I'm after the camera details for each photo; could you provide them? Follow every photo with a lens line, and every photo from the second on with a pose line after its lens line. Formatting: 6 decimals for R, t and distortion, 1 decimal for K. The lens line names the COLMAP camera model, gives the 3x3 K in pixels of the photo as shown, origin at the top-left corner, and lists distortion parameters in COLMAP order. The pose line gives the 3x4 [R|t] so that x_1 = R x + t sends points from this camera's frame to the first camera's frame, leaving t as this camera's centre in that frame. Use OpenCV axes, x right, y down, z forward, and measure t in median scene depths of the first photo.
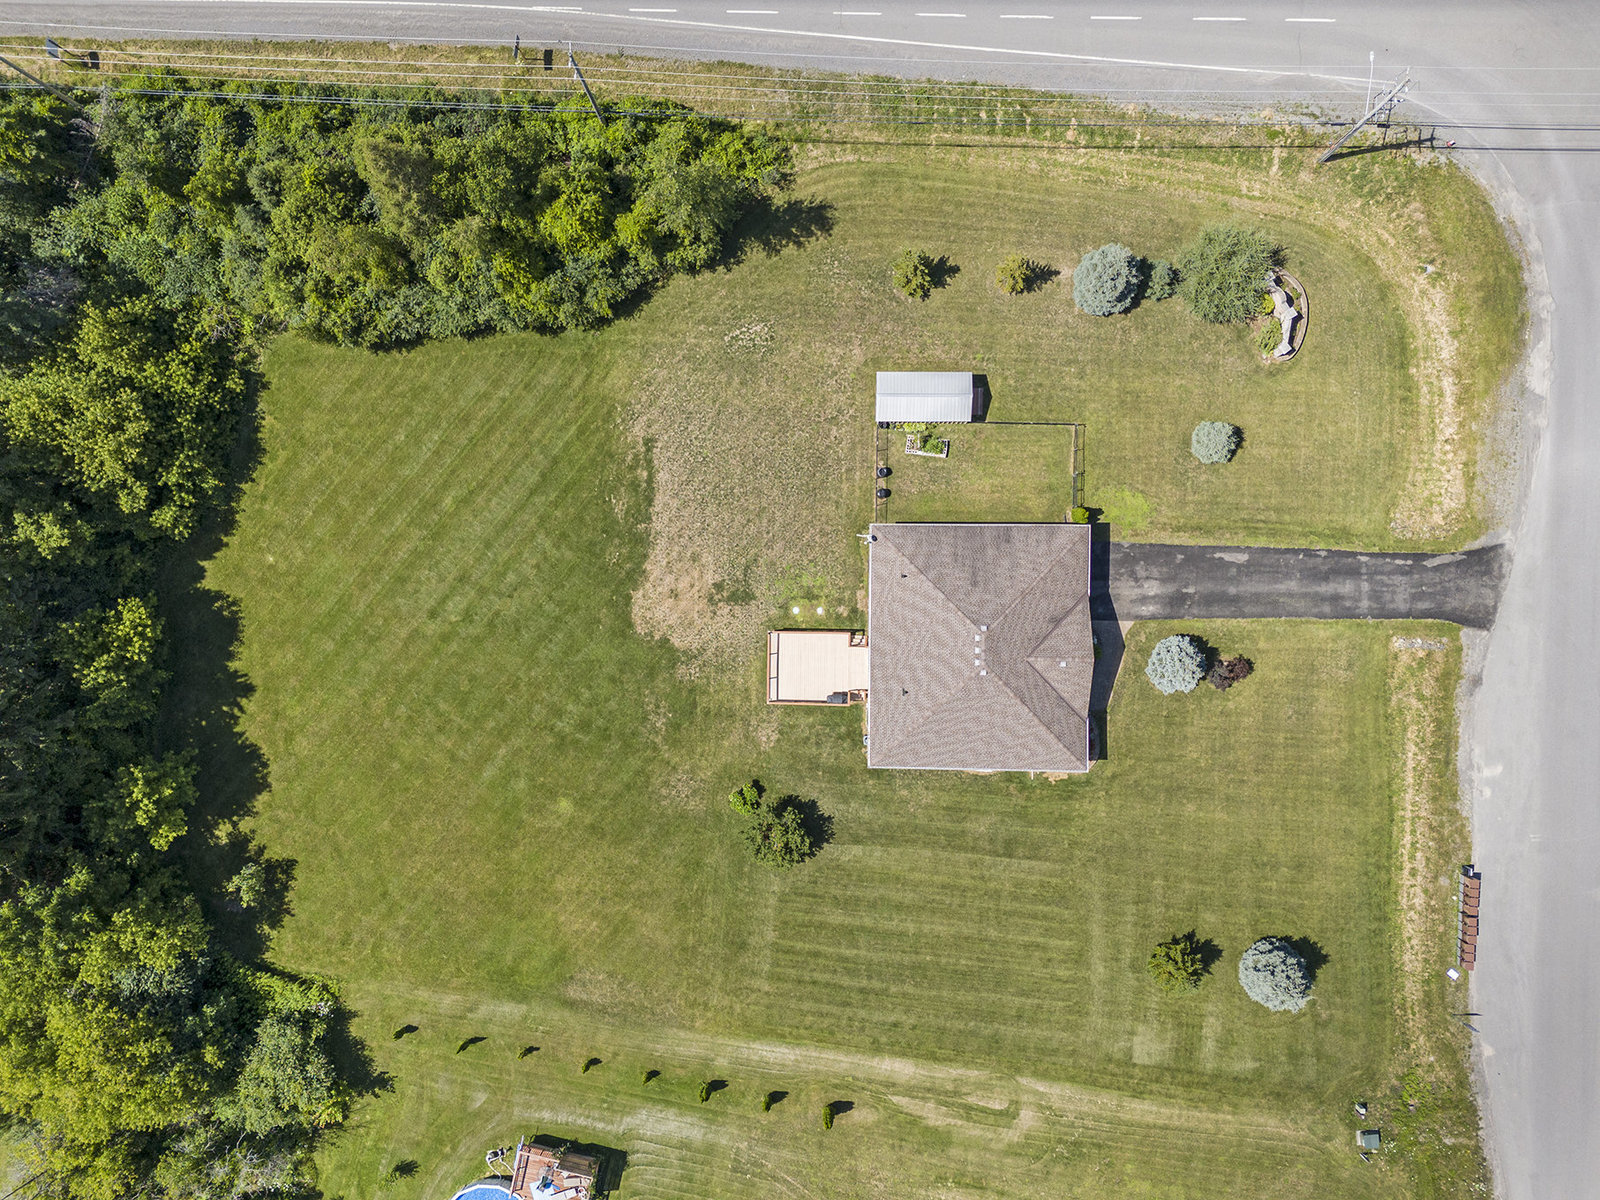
lens RADIAL K [[1196.5, 0, 800.6], [0, 1196.5, 603.3], [0, 0, 1]] dist [0.054487, -0.042961]
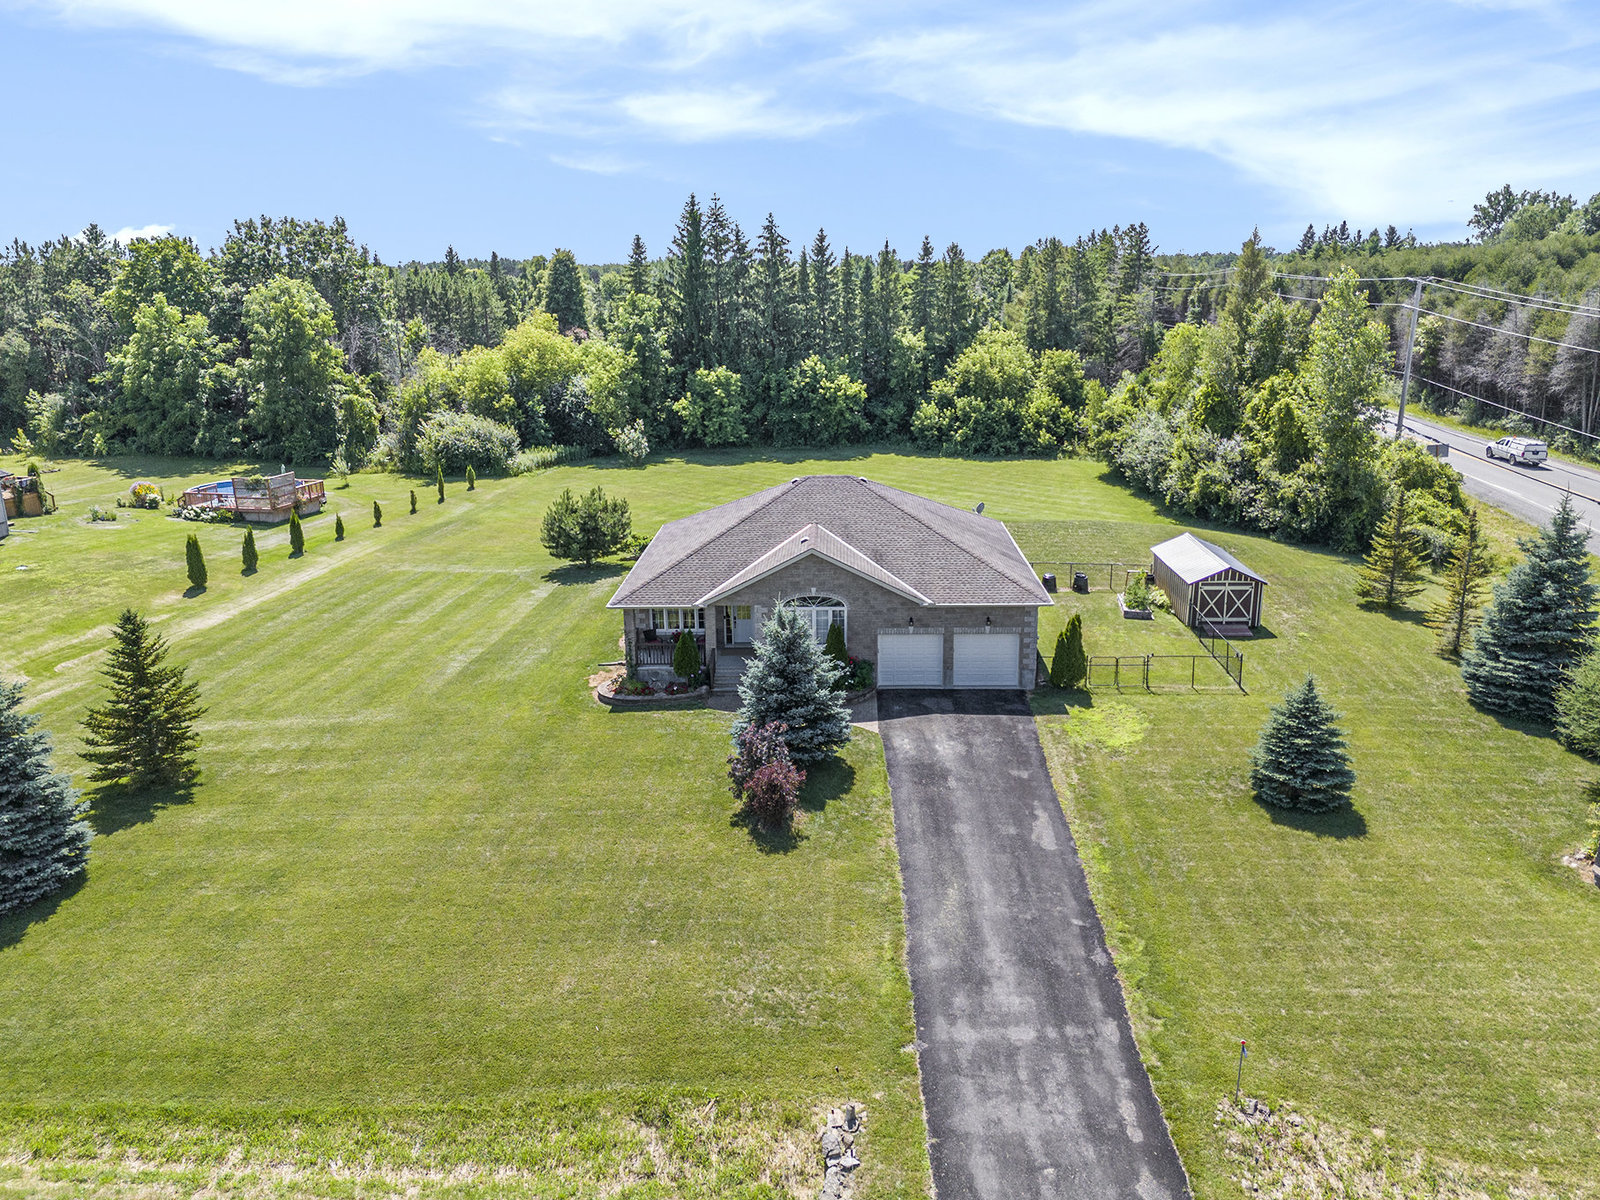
lens RADIAL K [[1196.5, 0, 801.0], [0, 1196.5, 607.1], [0, 0, 1]] dist [0.054487, -0.042961]
pose [[-0.021367, 0.286802, -0.957752, 0.734207], [-0.999724, -0.015524, 0.017655, 0.039201], [-0.009805, 0.957864, 0.287054, 0.806500]]
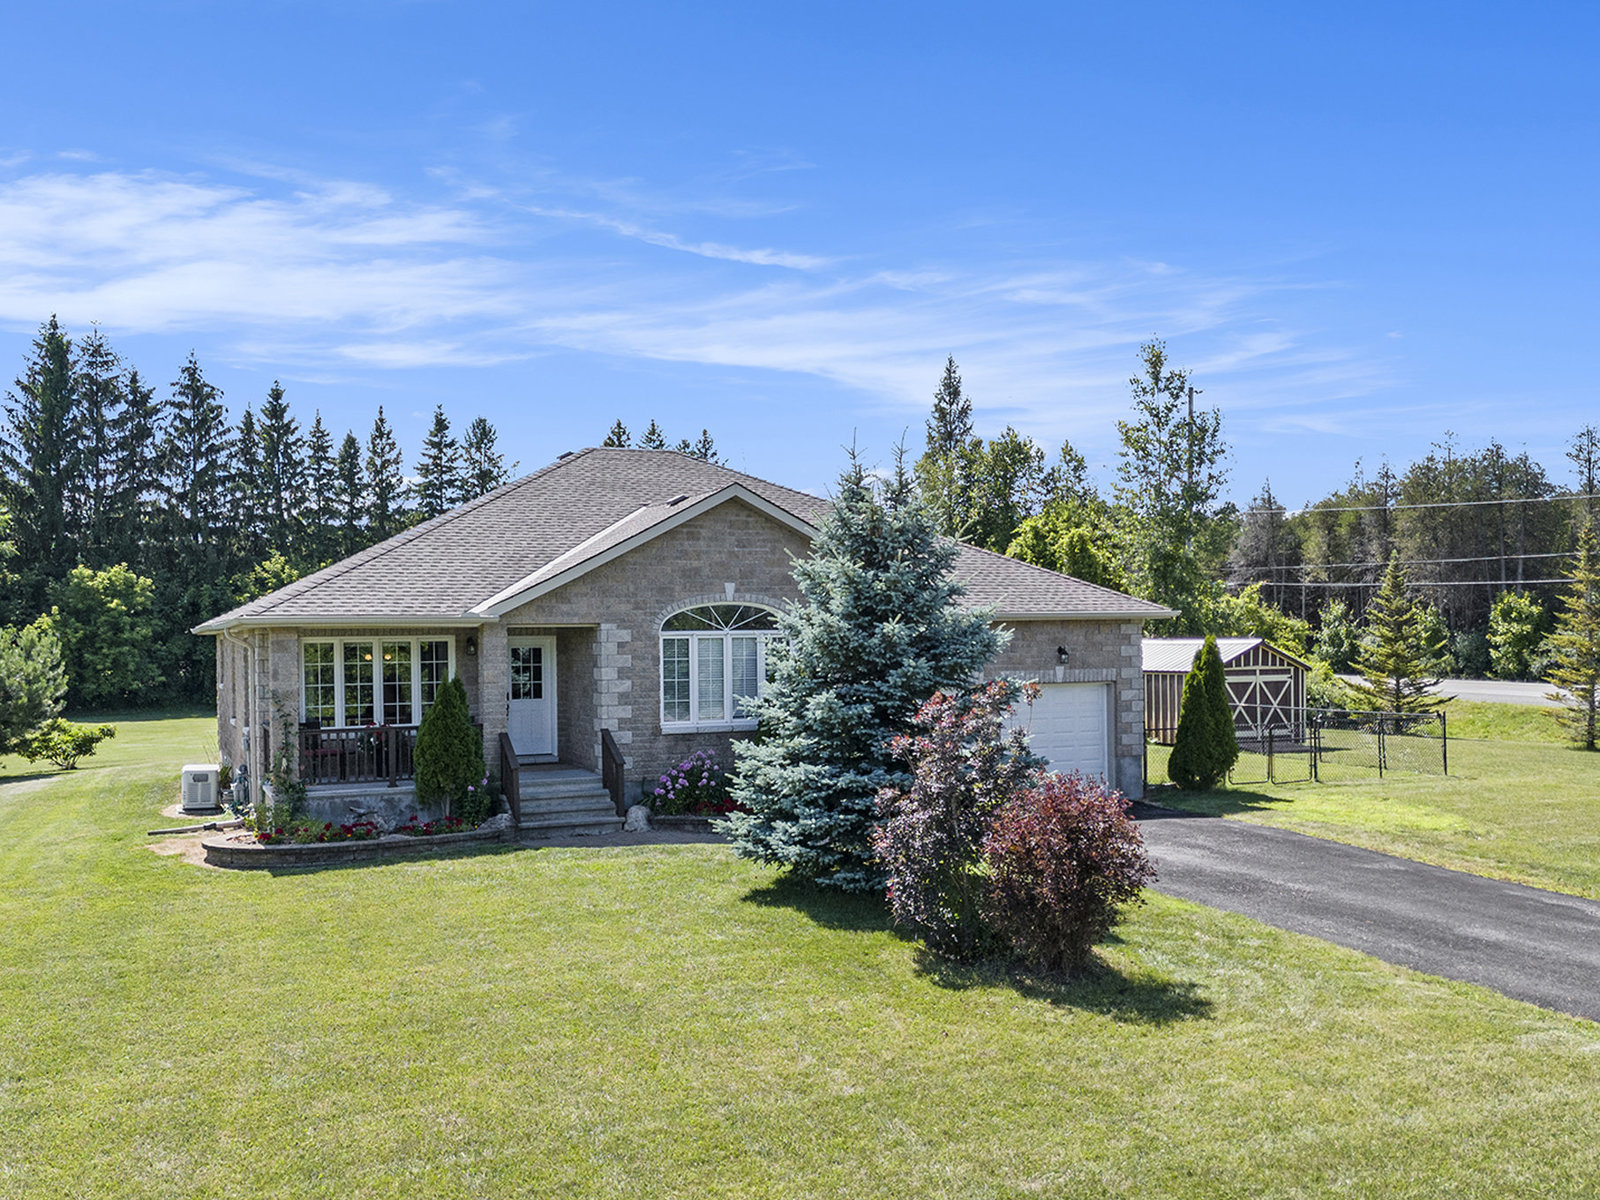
lens RADIAL K [[1494.5, 0, 790.7], [0, 1494.5, 670.4], [0, 0, 1]] dist [0.039978, 0.000000]
pose [[0.416284, 0.027471, -0.908820, 0.499197], [-0.909012, -0.009525, -0.416660, 0.155936], [-0.020102, 0.999577, 0.021006, 0.961532]]
